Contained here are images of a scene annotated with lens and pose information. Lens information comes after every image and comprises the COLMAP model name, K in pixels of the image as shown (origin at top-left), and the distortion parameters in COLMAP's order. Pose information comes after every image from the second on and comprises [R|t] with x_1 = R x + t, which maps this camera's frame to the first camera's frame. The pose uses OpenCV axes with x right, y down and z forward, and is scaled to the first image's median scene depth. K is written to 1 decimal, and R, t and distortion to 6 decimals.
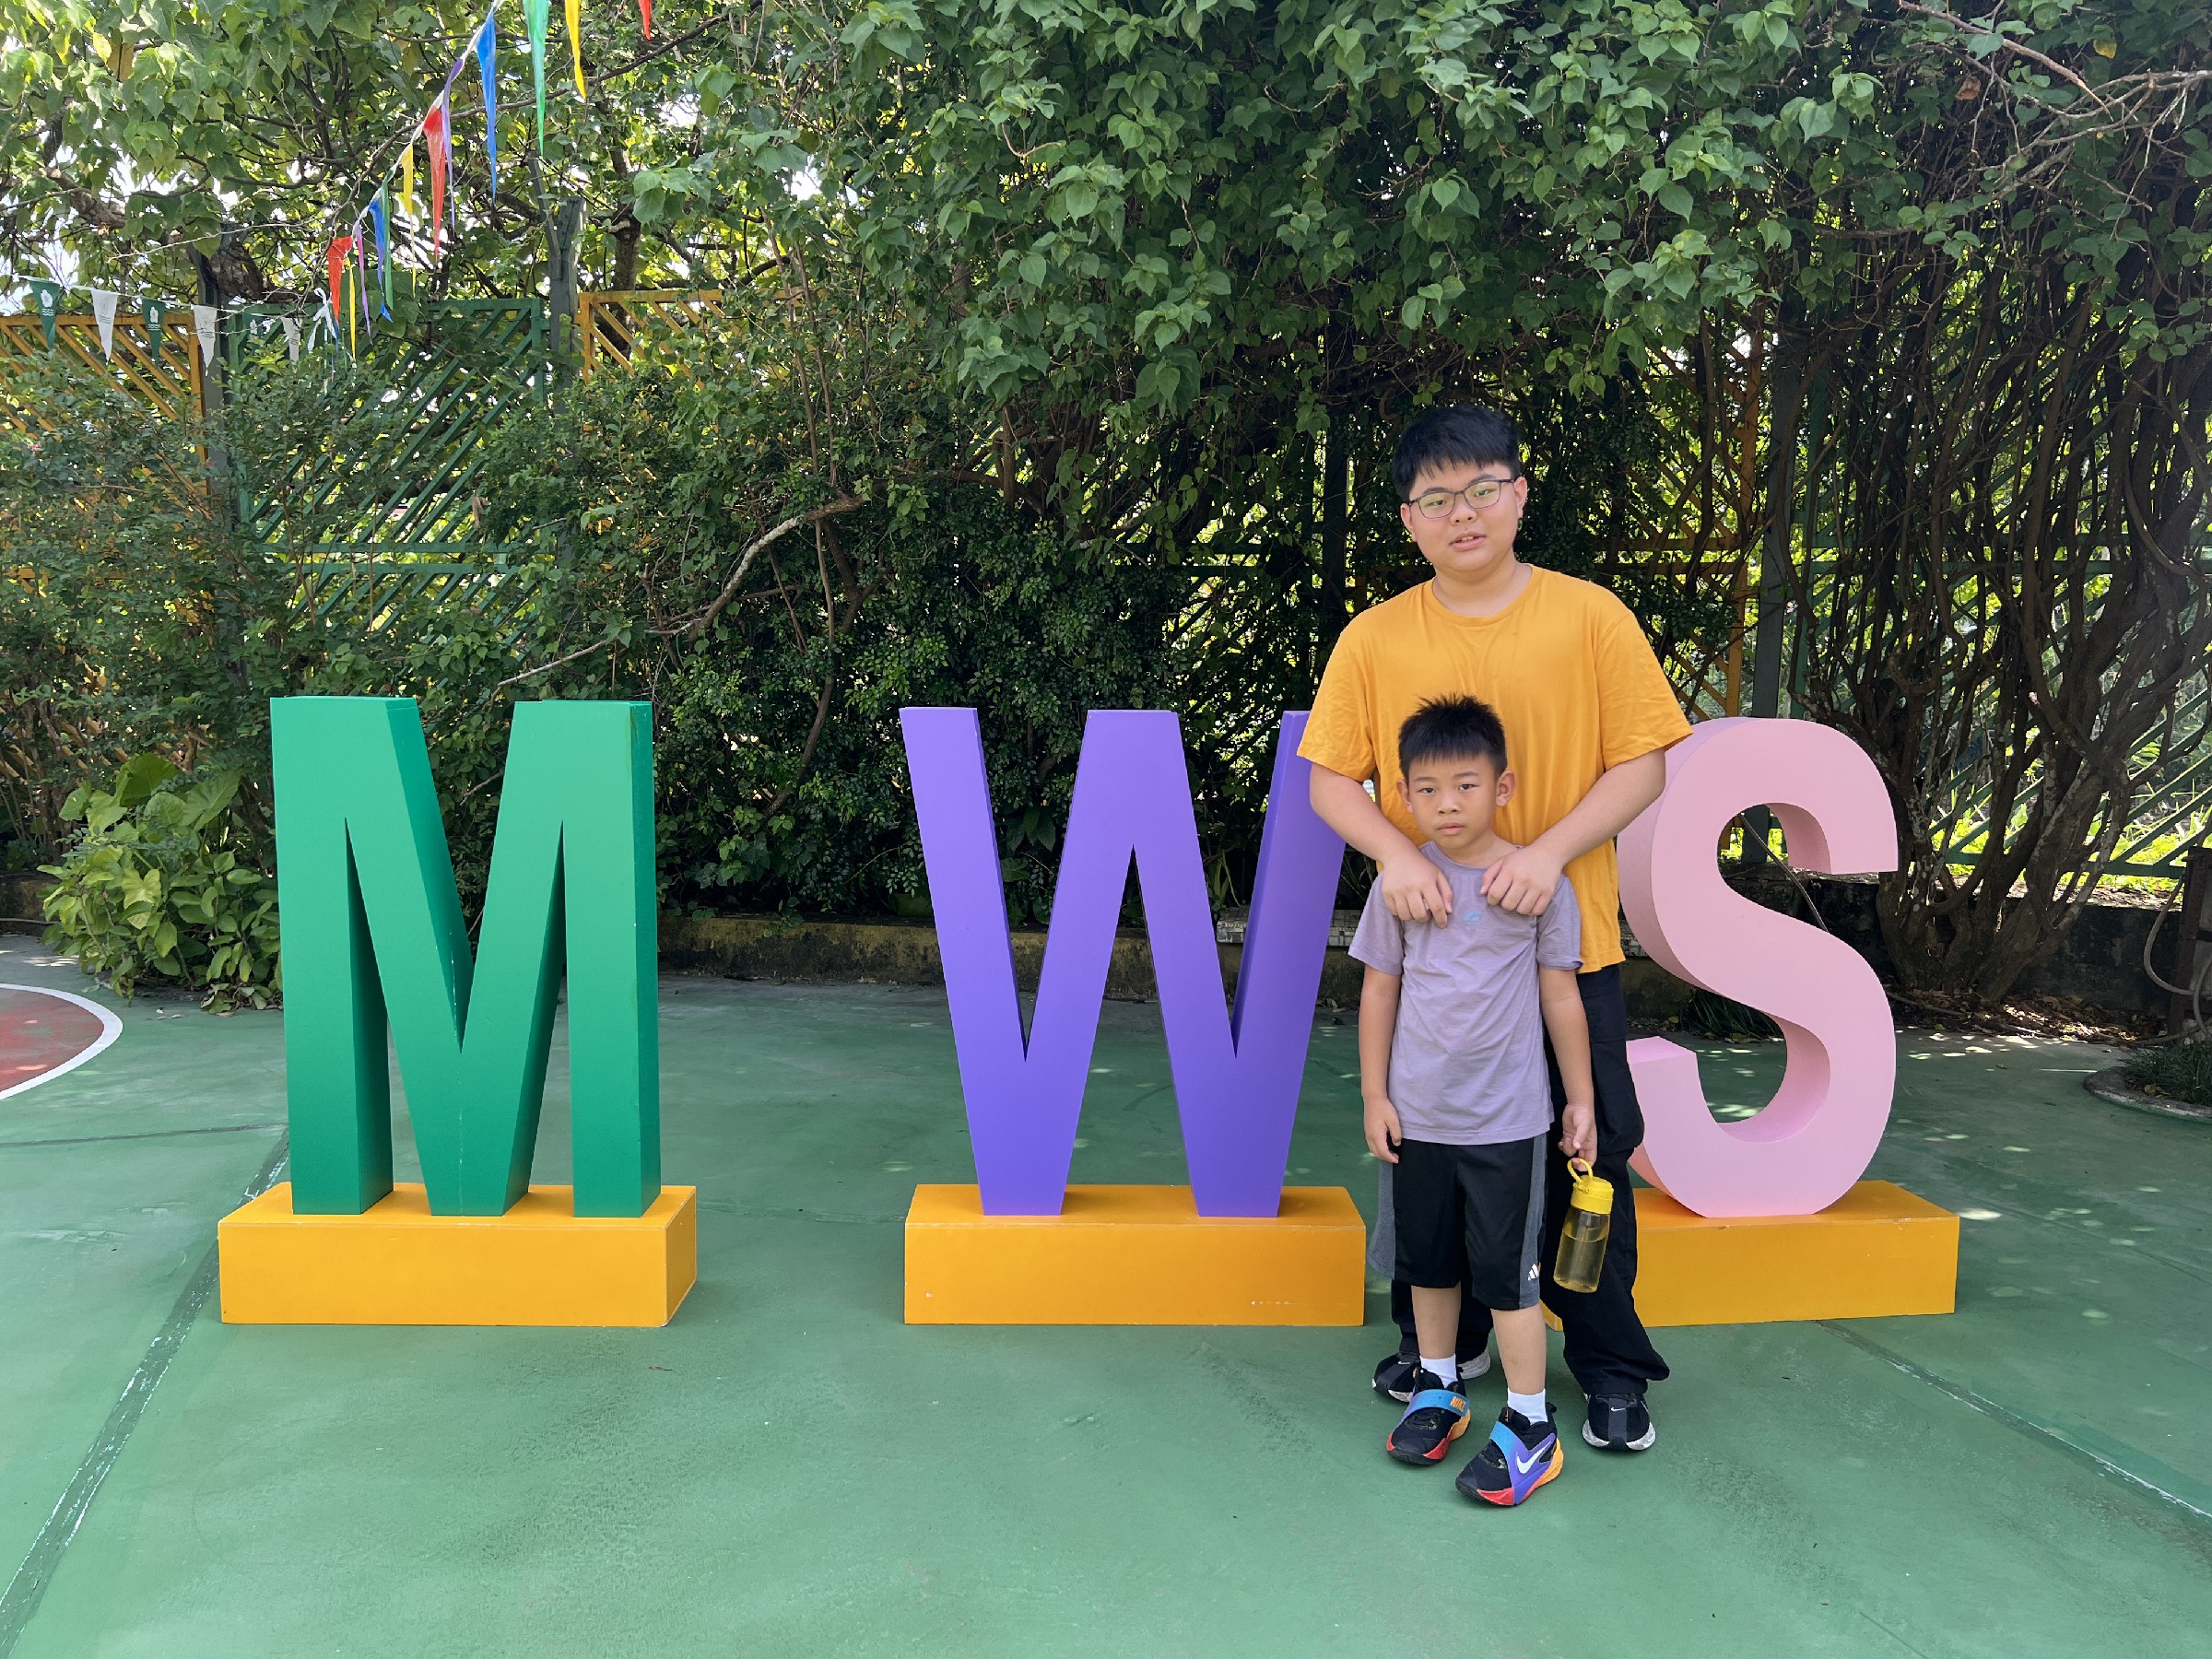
lens RADIAL K [[1672.0, 0, 1102.4], [0, 1672.0, 823.4], [0, 0, 1]] dist [0.012065, -0.011609]
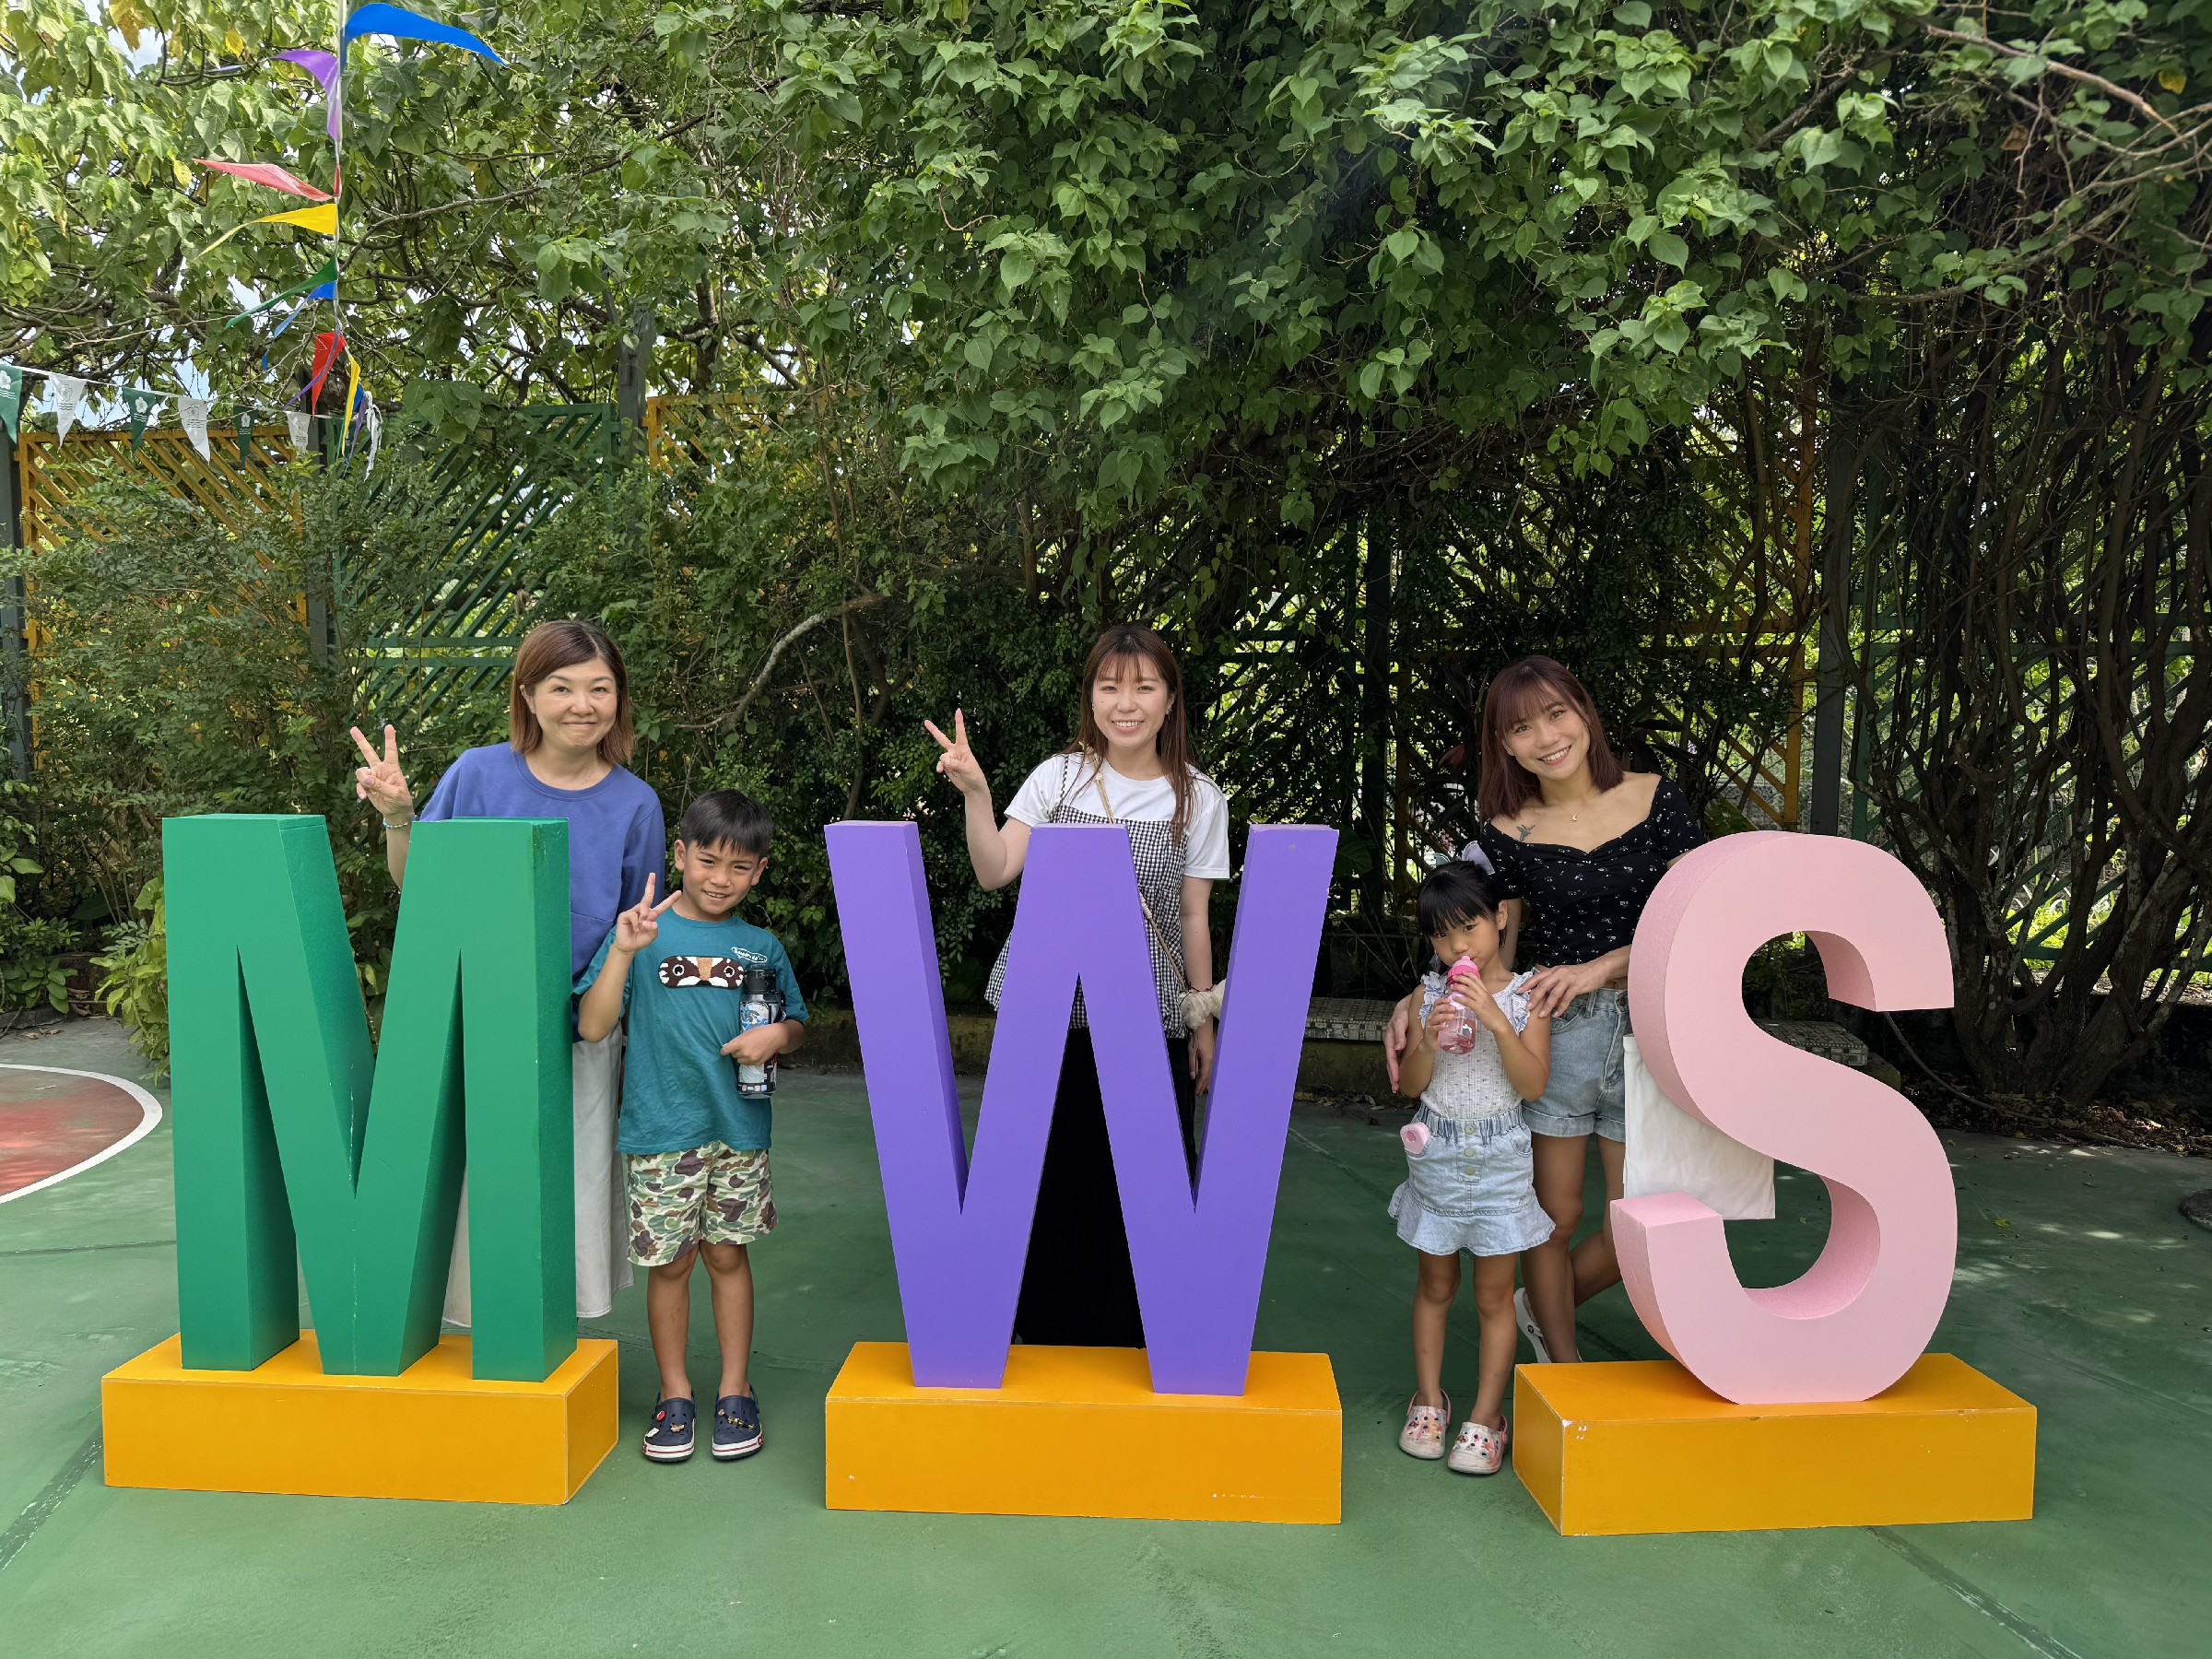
lens RADIAL K [[1568.4, 0, 1098.4], [0, 1568.4, 817.6], [0, 0, 1]] dist [0.019714, -0.029015]
pose [[0.997659, -0.002875, -0.068327, 0.065952], [-0.000151, 0.999021, -0.044238, -0.025896], [0.068387, 0.044144, 0.996682, 0.113468]]
